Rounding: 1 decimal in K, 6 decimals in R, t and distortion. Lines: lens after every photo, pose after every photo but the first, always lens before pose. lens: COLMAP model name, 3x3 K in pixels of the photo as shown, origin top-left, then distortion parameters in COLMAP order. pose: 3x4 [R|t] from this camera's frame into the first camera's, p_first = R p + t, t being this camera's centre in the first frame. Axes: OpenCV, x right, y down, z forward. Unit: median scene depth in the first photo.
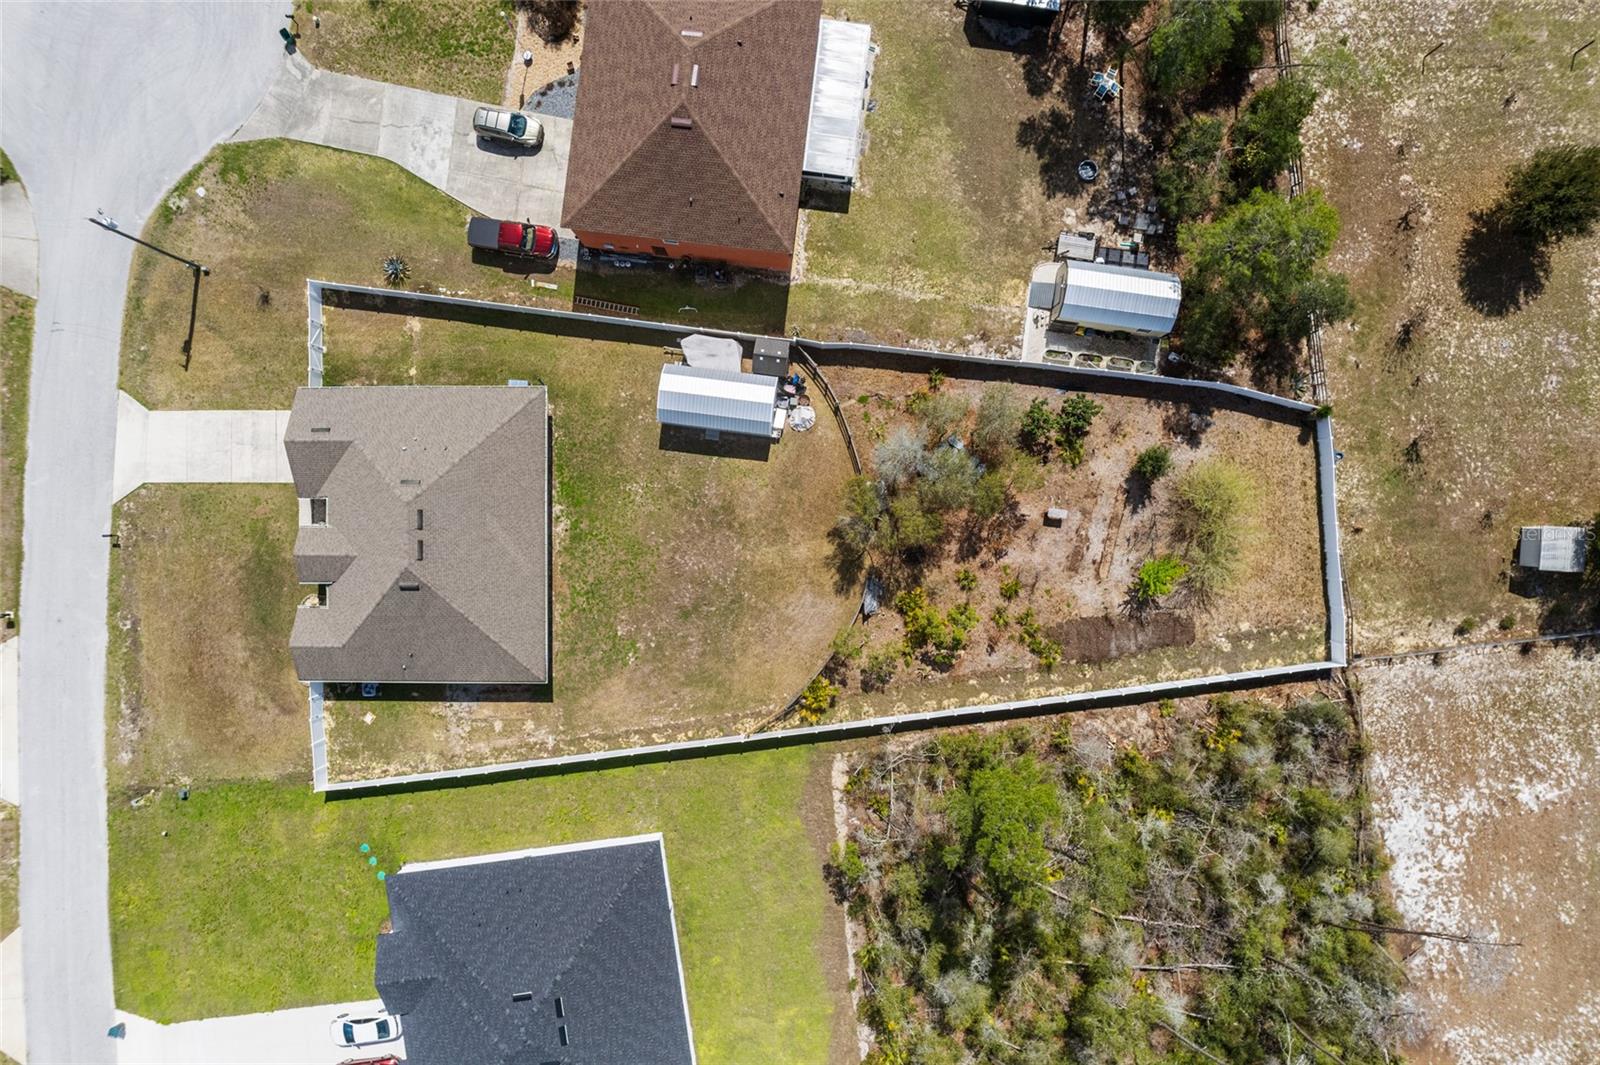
lens RADIAL K [[1025.2, 0, 805.9], [0, 1025.2, 540.6], [0, 0, 1]] dist [-0.072046, 0.073968]
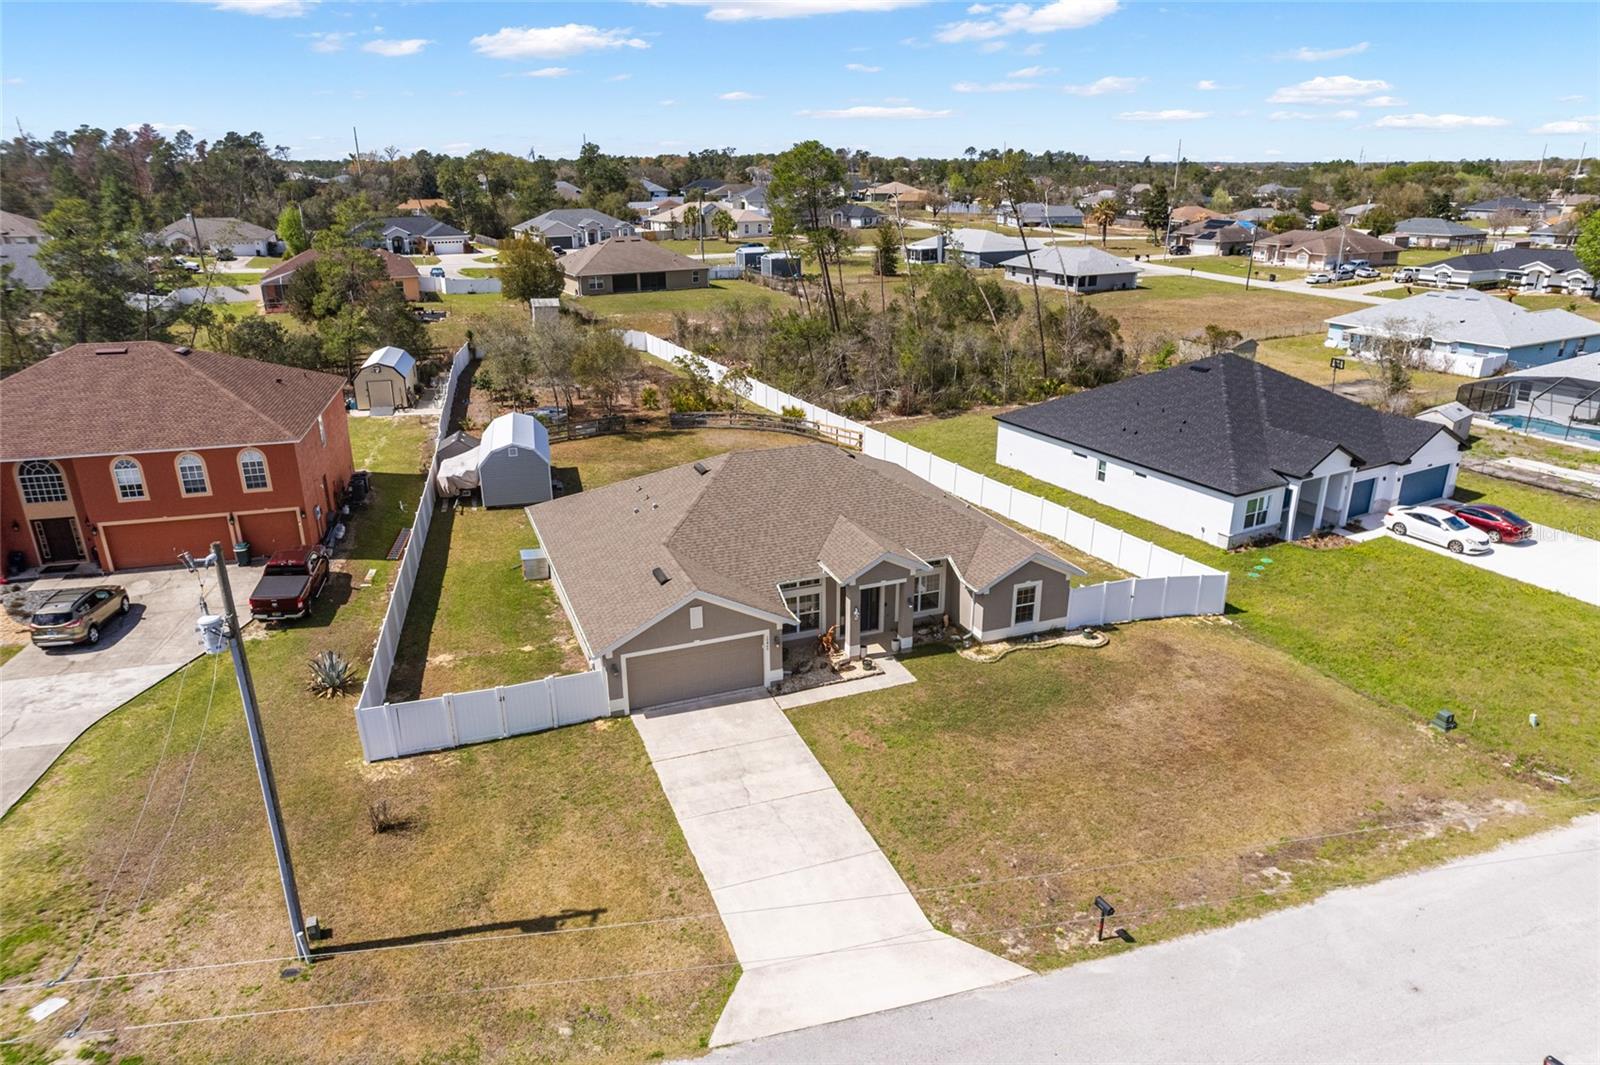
lens RADIAL K [[1022.2, 0, 805.9], [0, 1022.2, 546.6], [0, 0, 1]] dist [-0.071424, 0.072437]
pose [[-0.372021, -0.322390, 0.870440, -0.926222], [0.928086, -0.145358, 0.342822, -0.209336], [0.016003, 0.935380, 0.353282, 0.749314]]
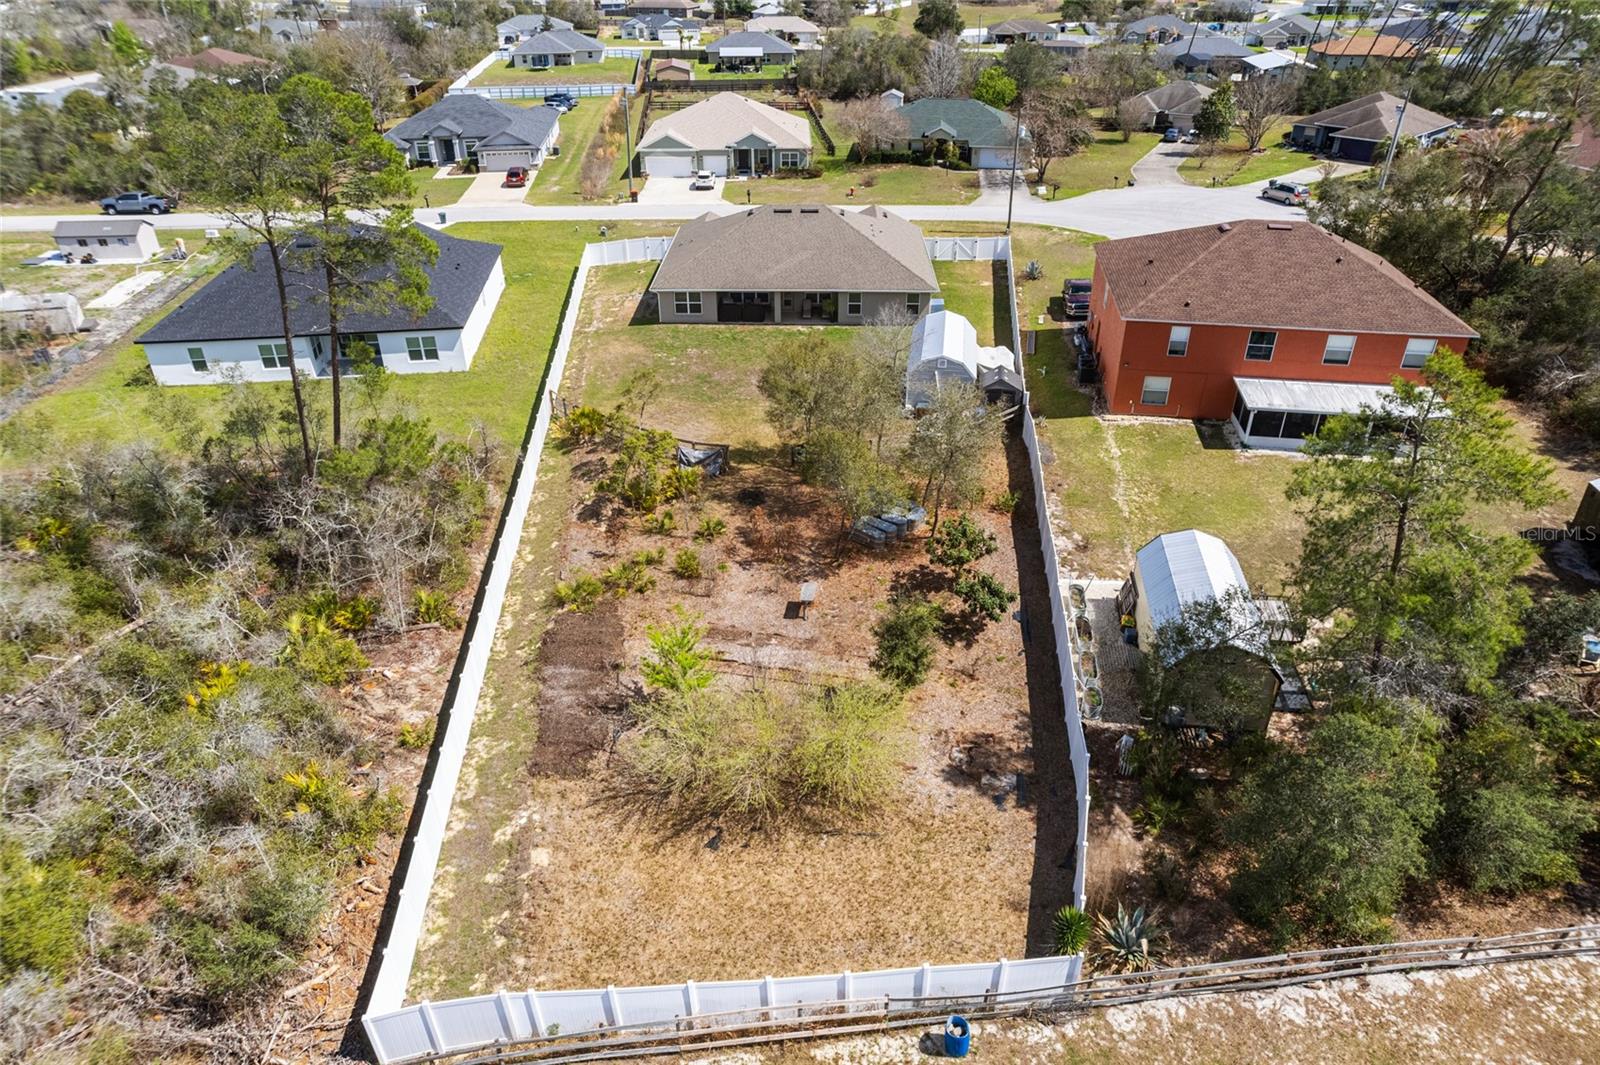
lens RADIAL K [[1025.2, 0, 805.9], [0, 1025.2, 540.6], [0, 0, 1]] dist [-0.072046, 0.073968]
pose [[-0.016464, 0.526226, -0.850185, 0.721717], [-0.999789, -0.019102, 0.007539, -0.028606], [-0.012273, 0.850130, 0.526429, 0.653243]]
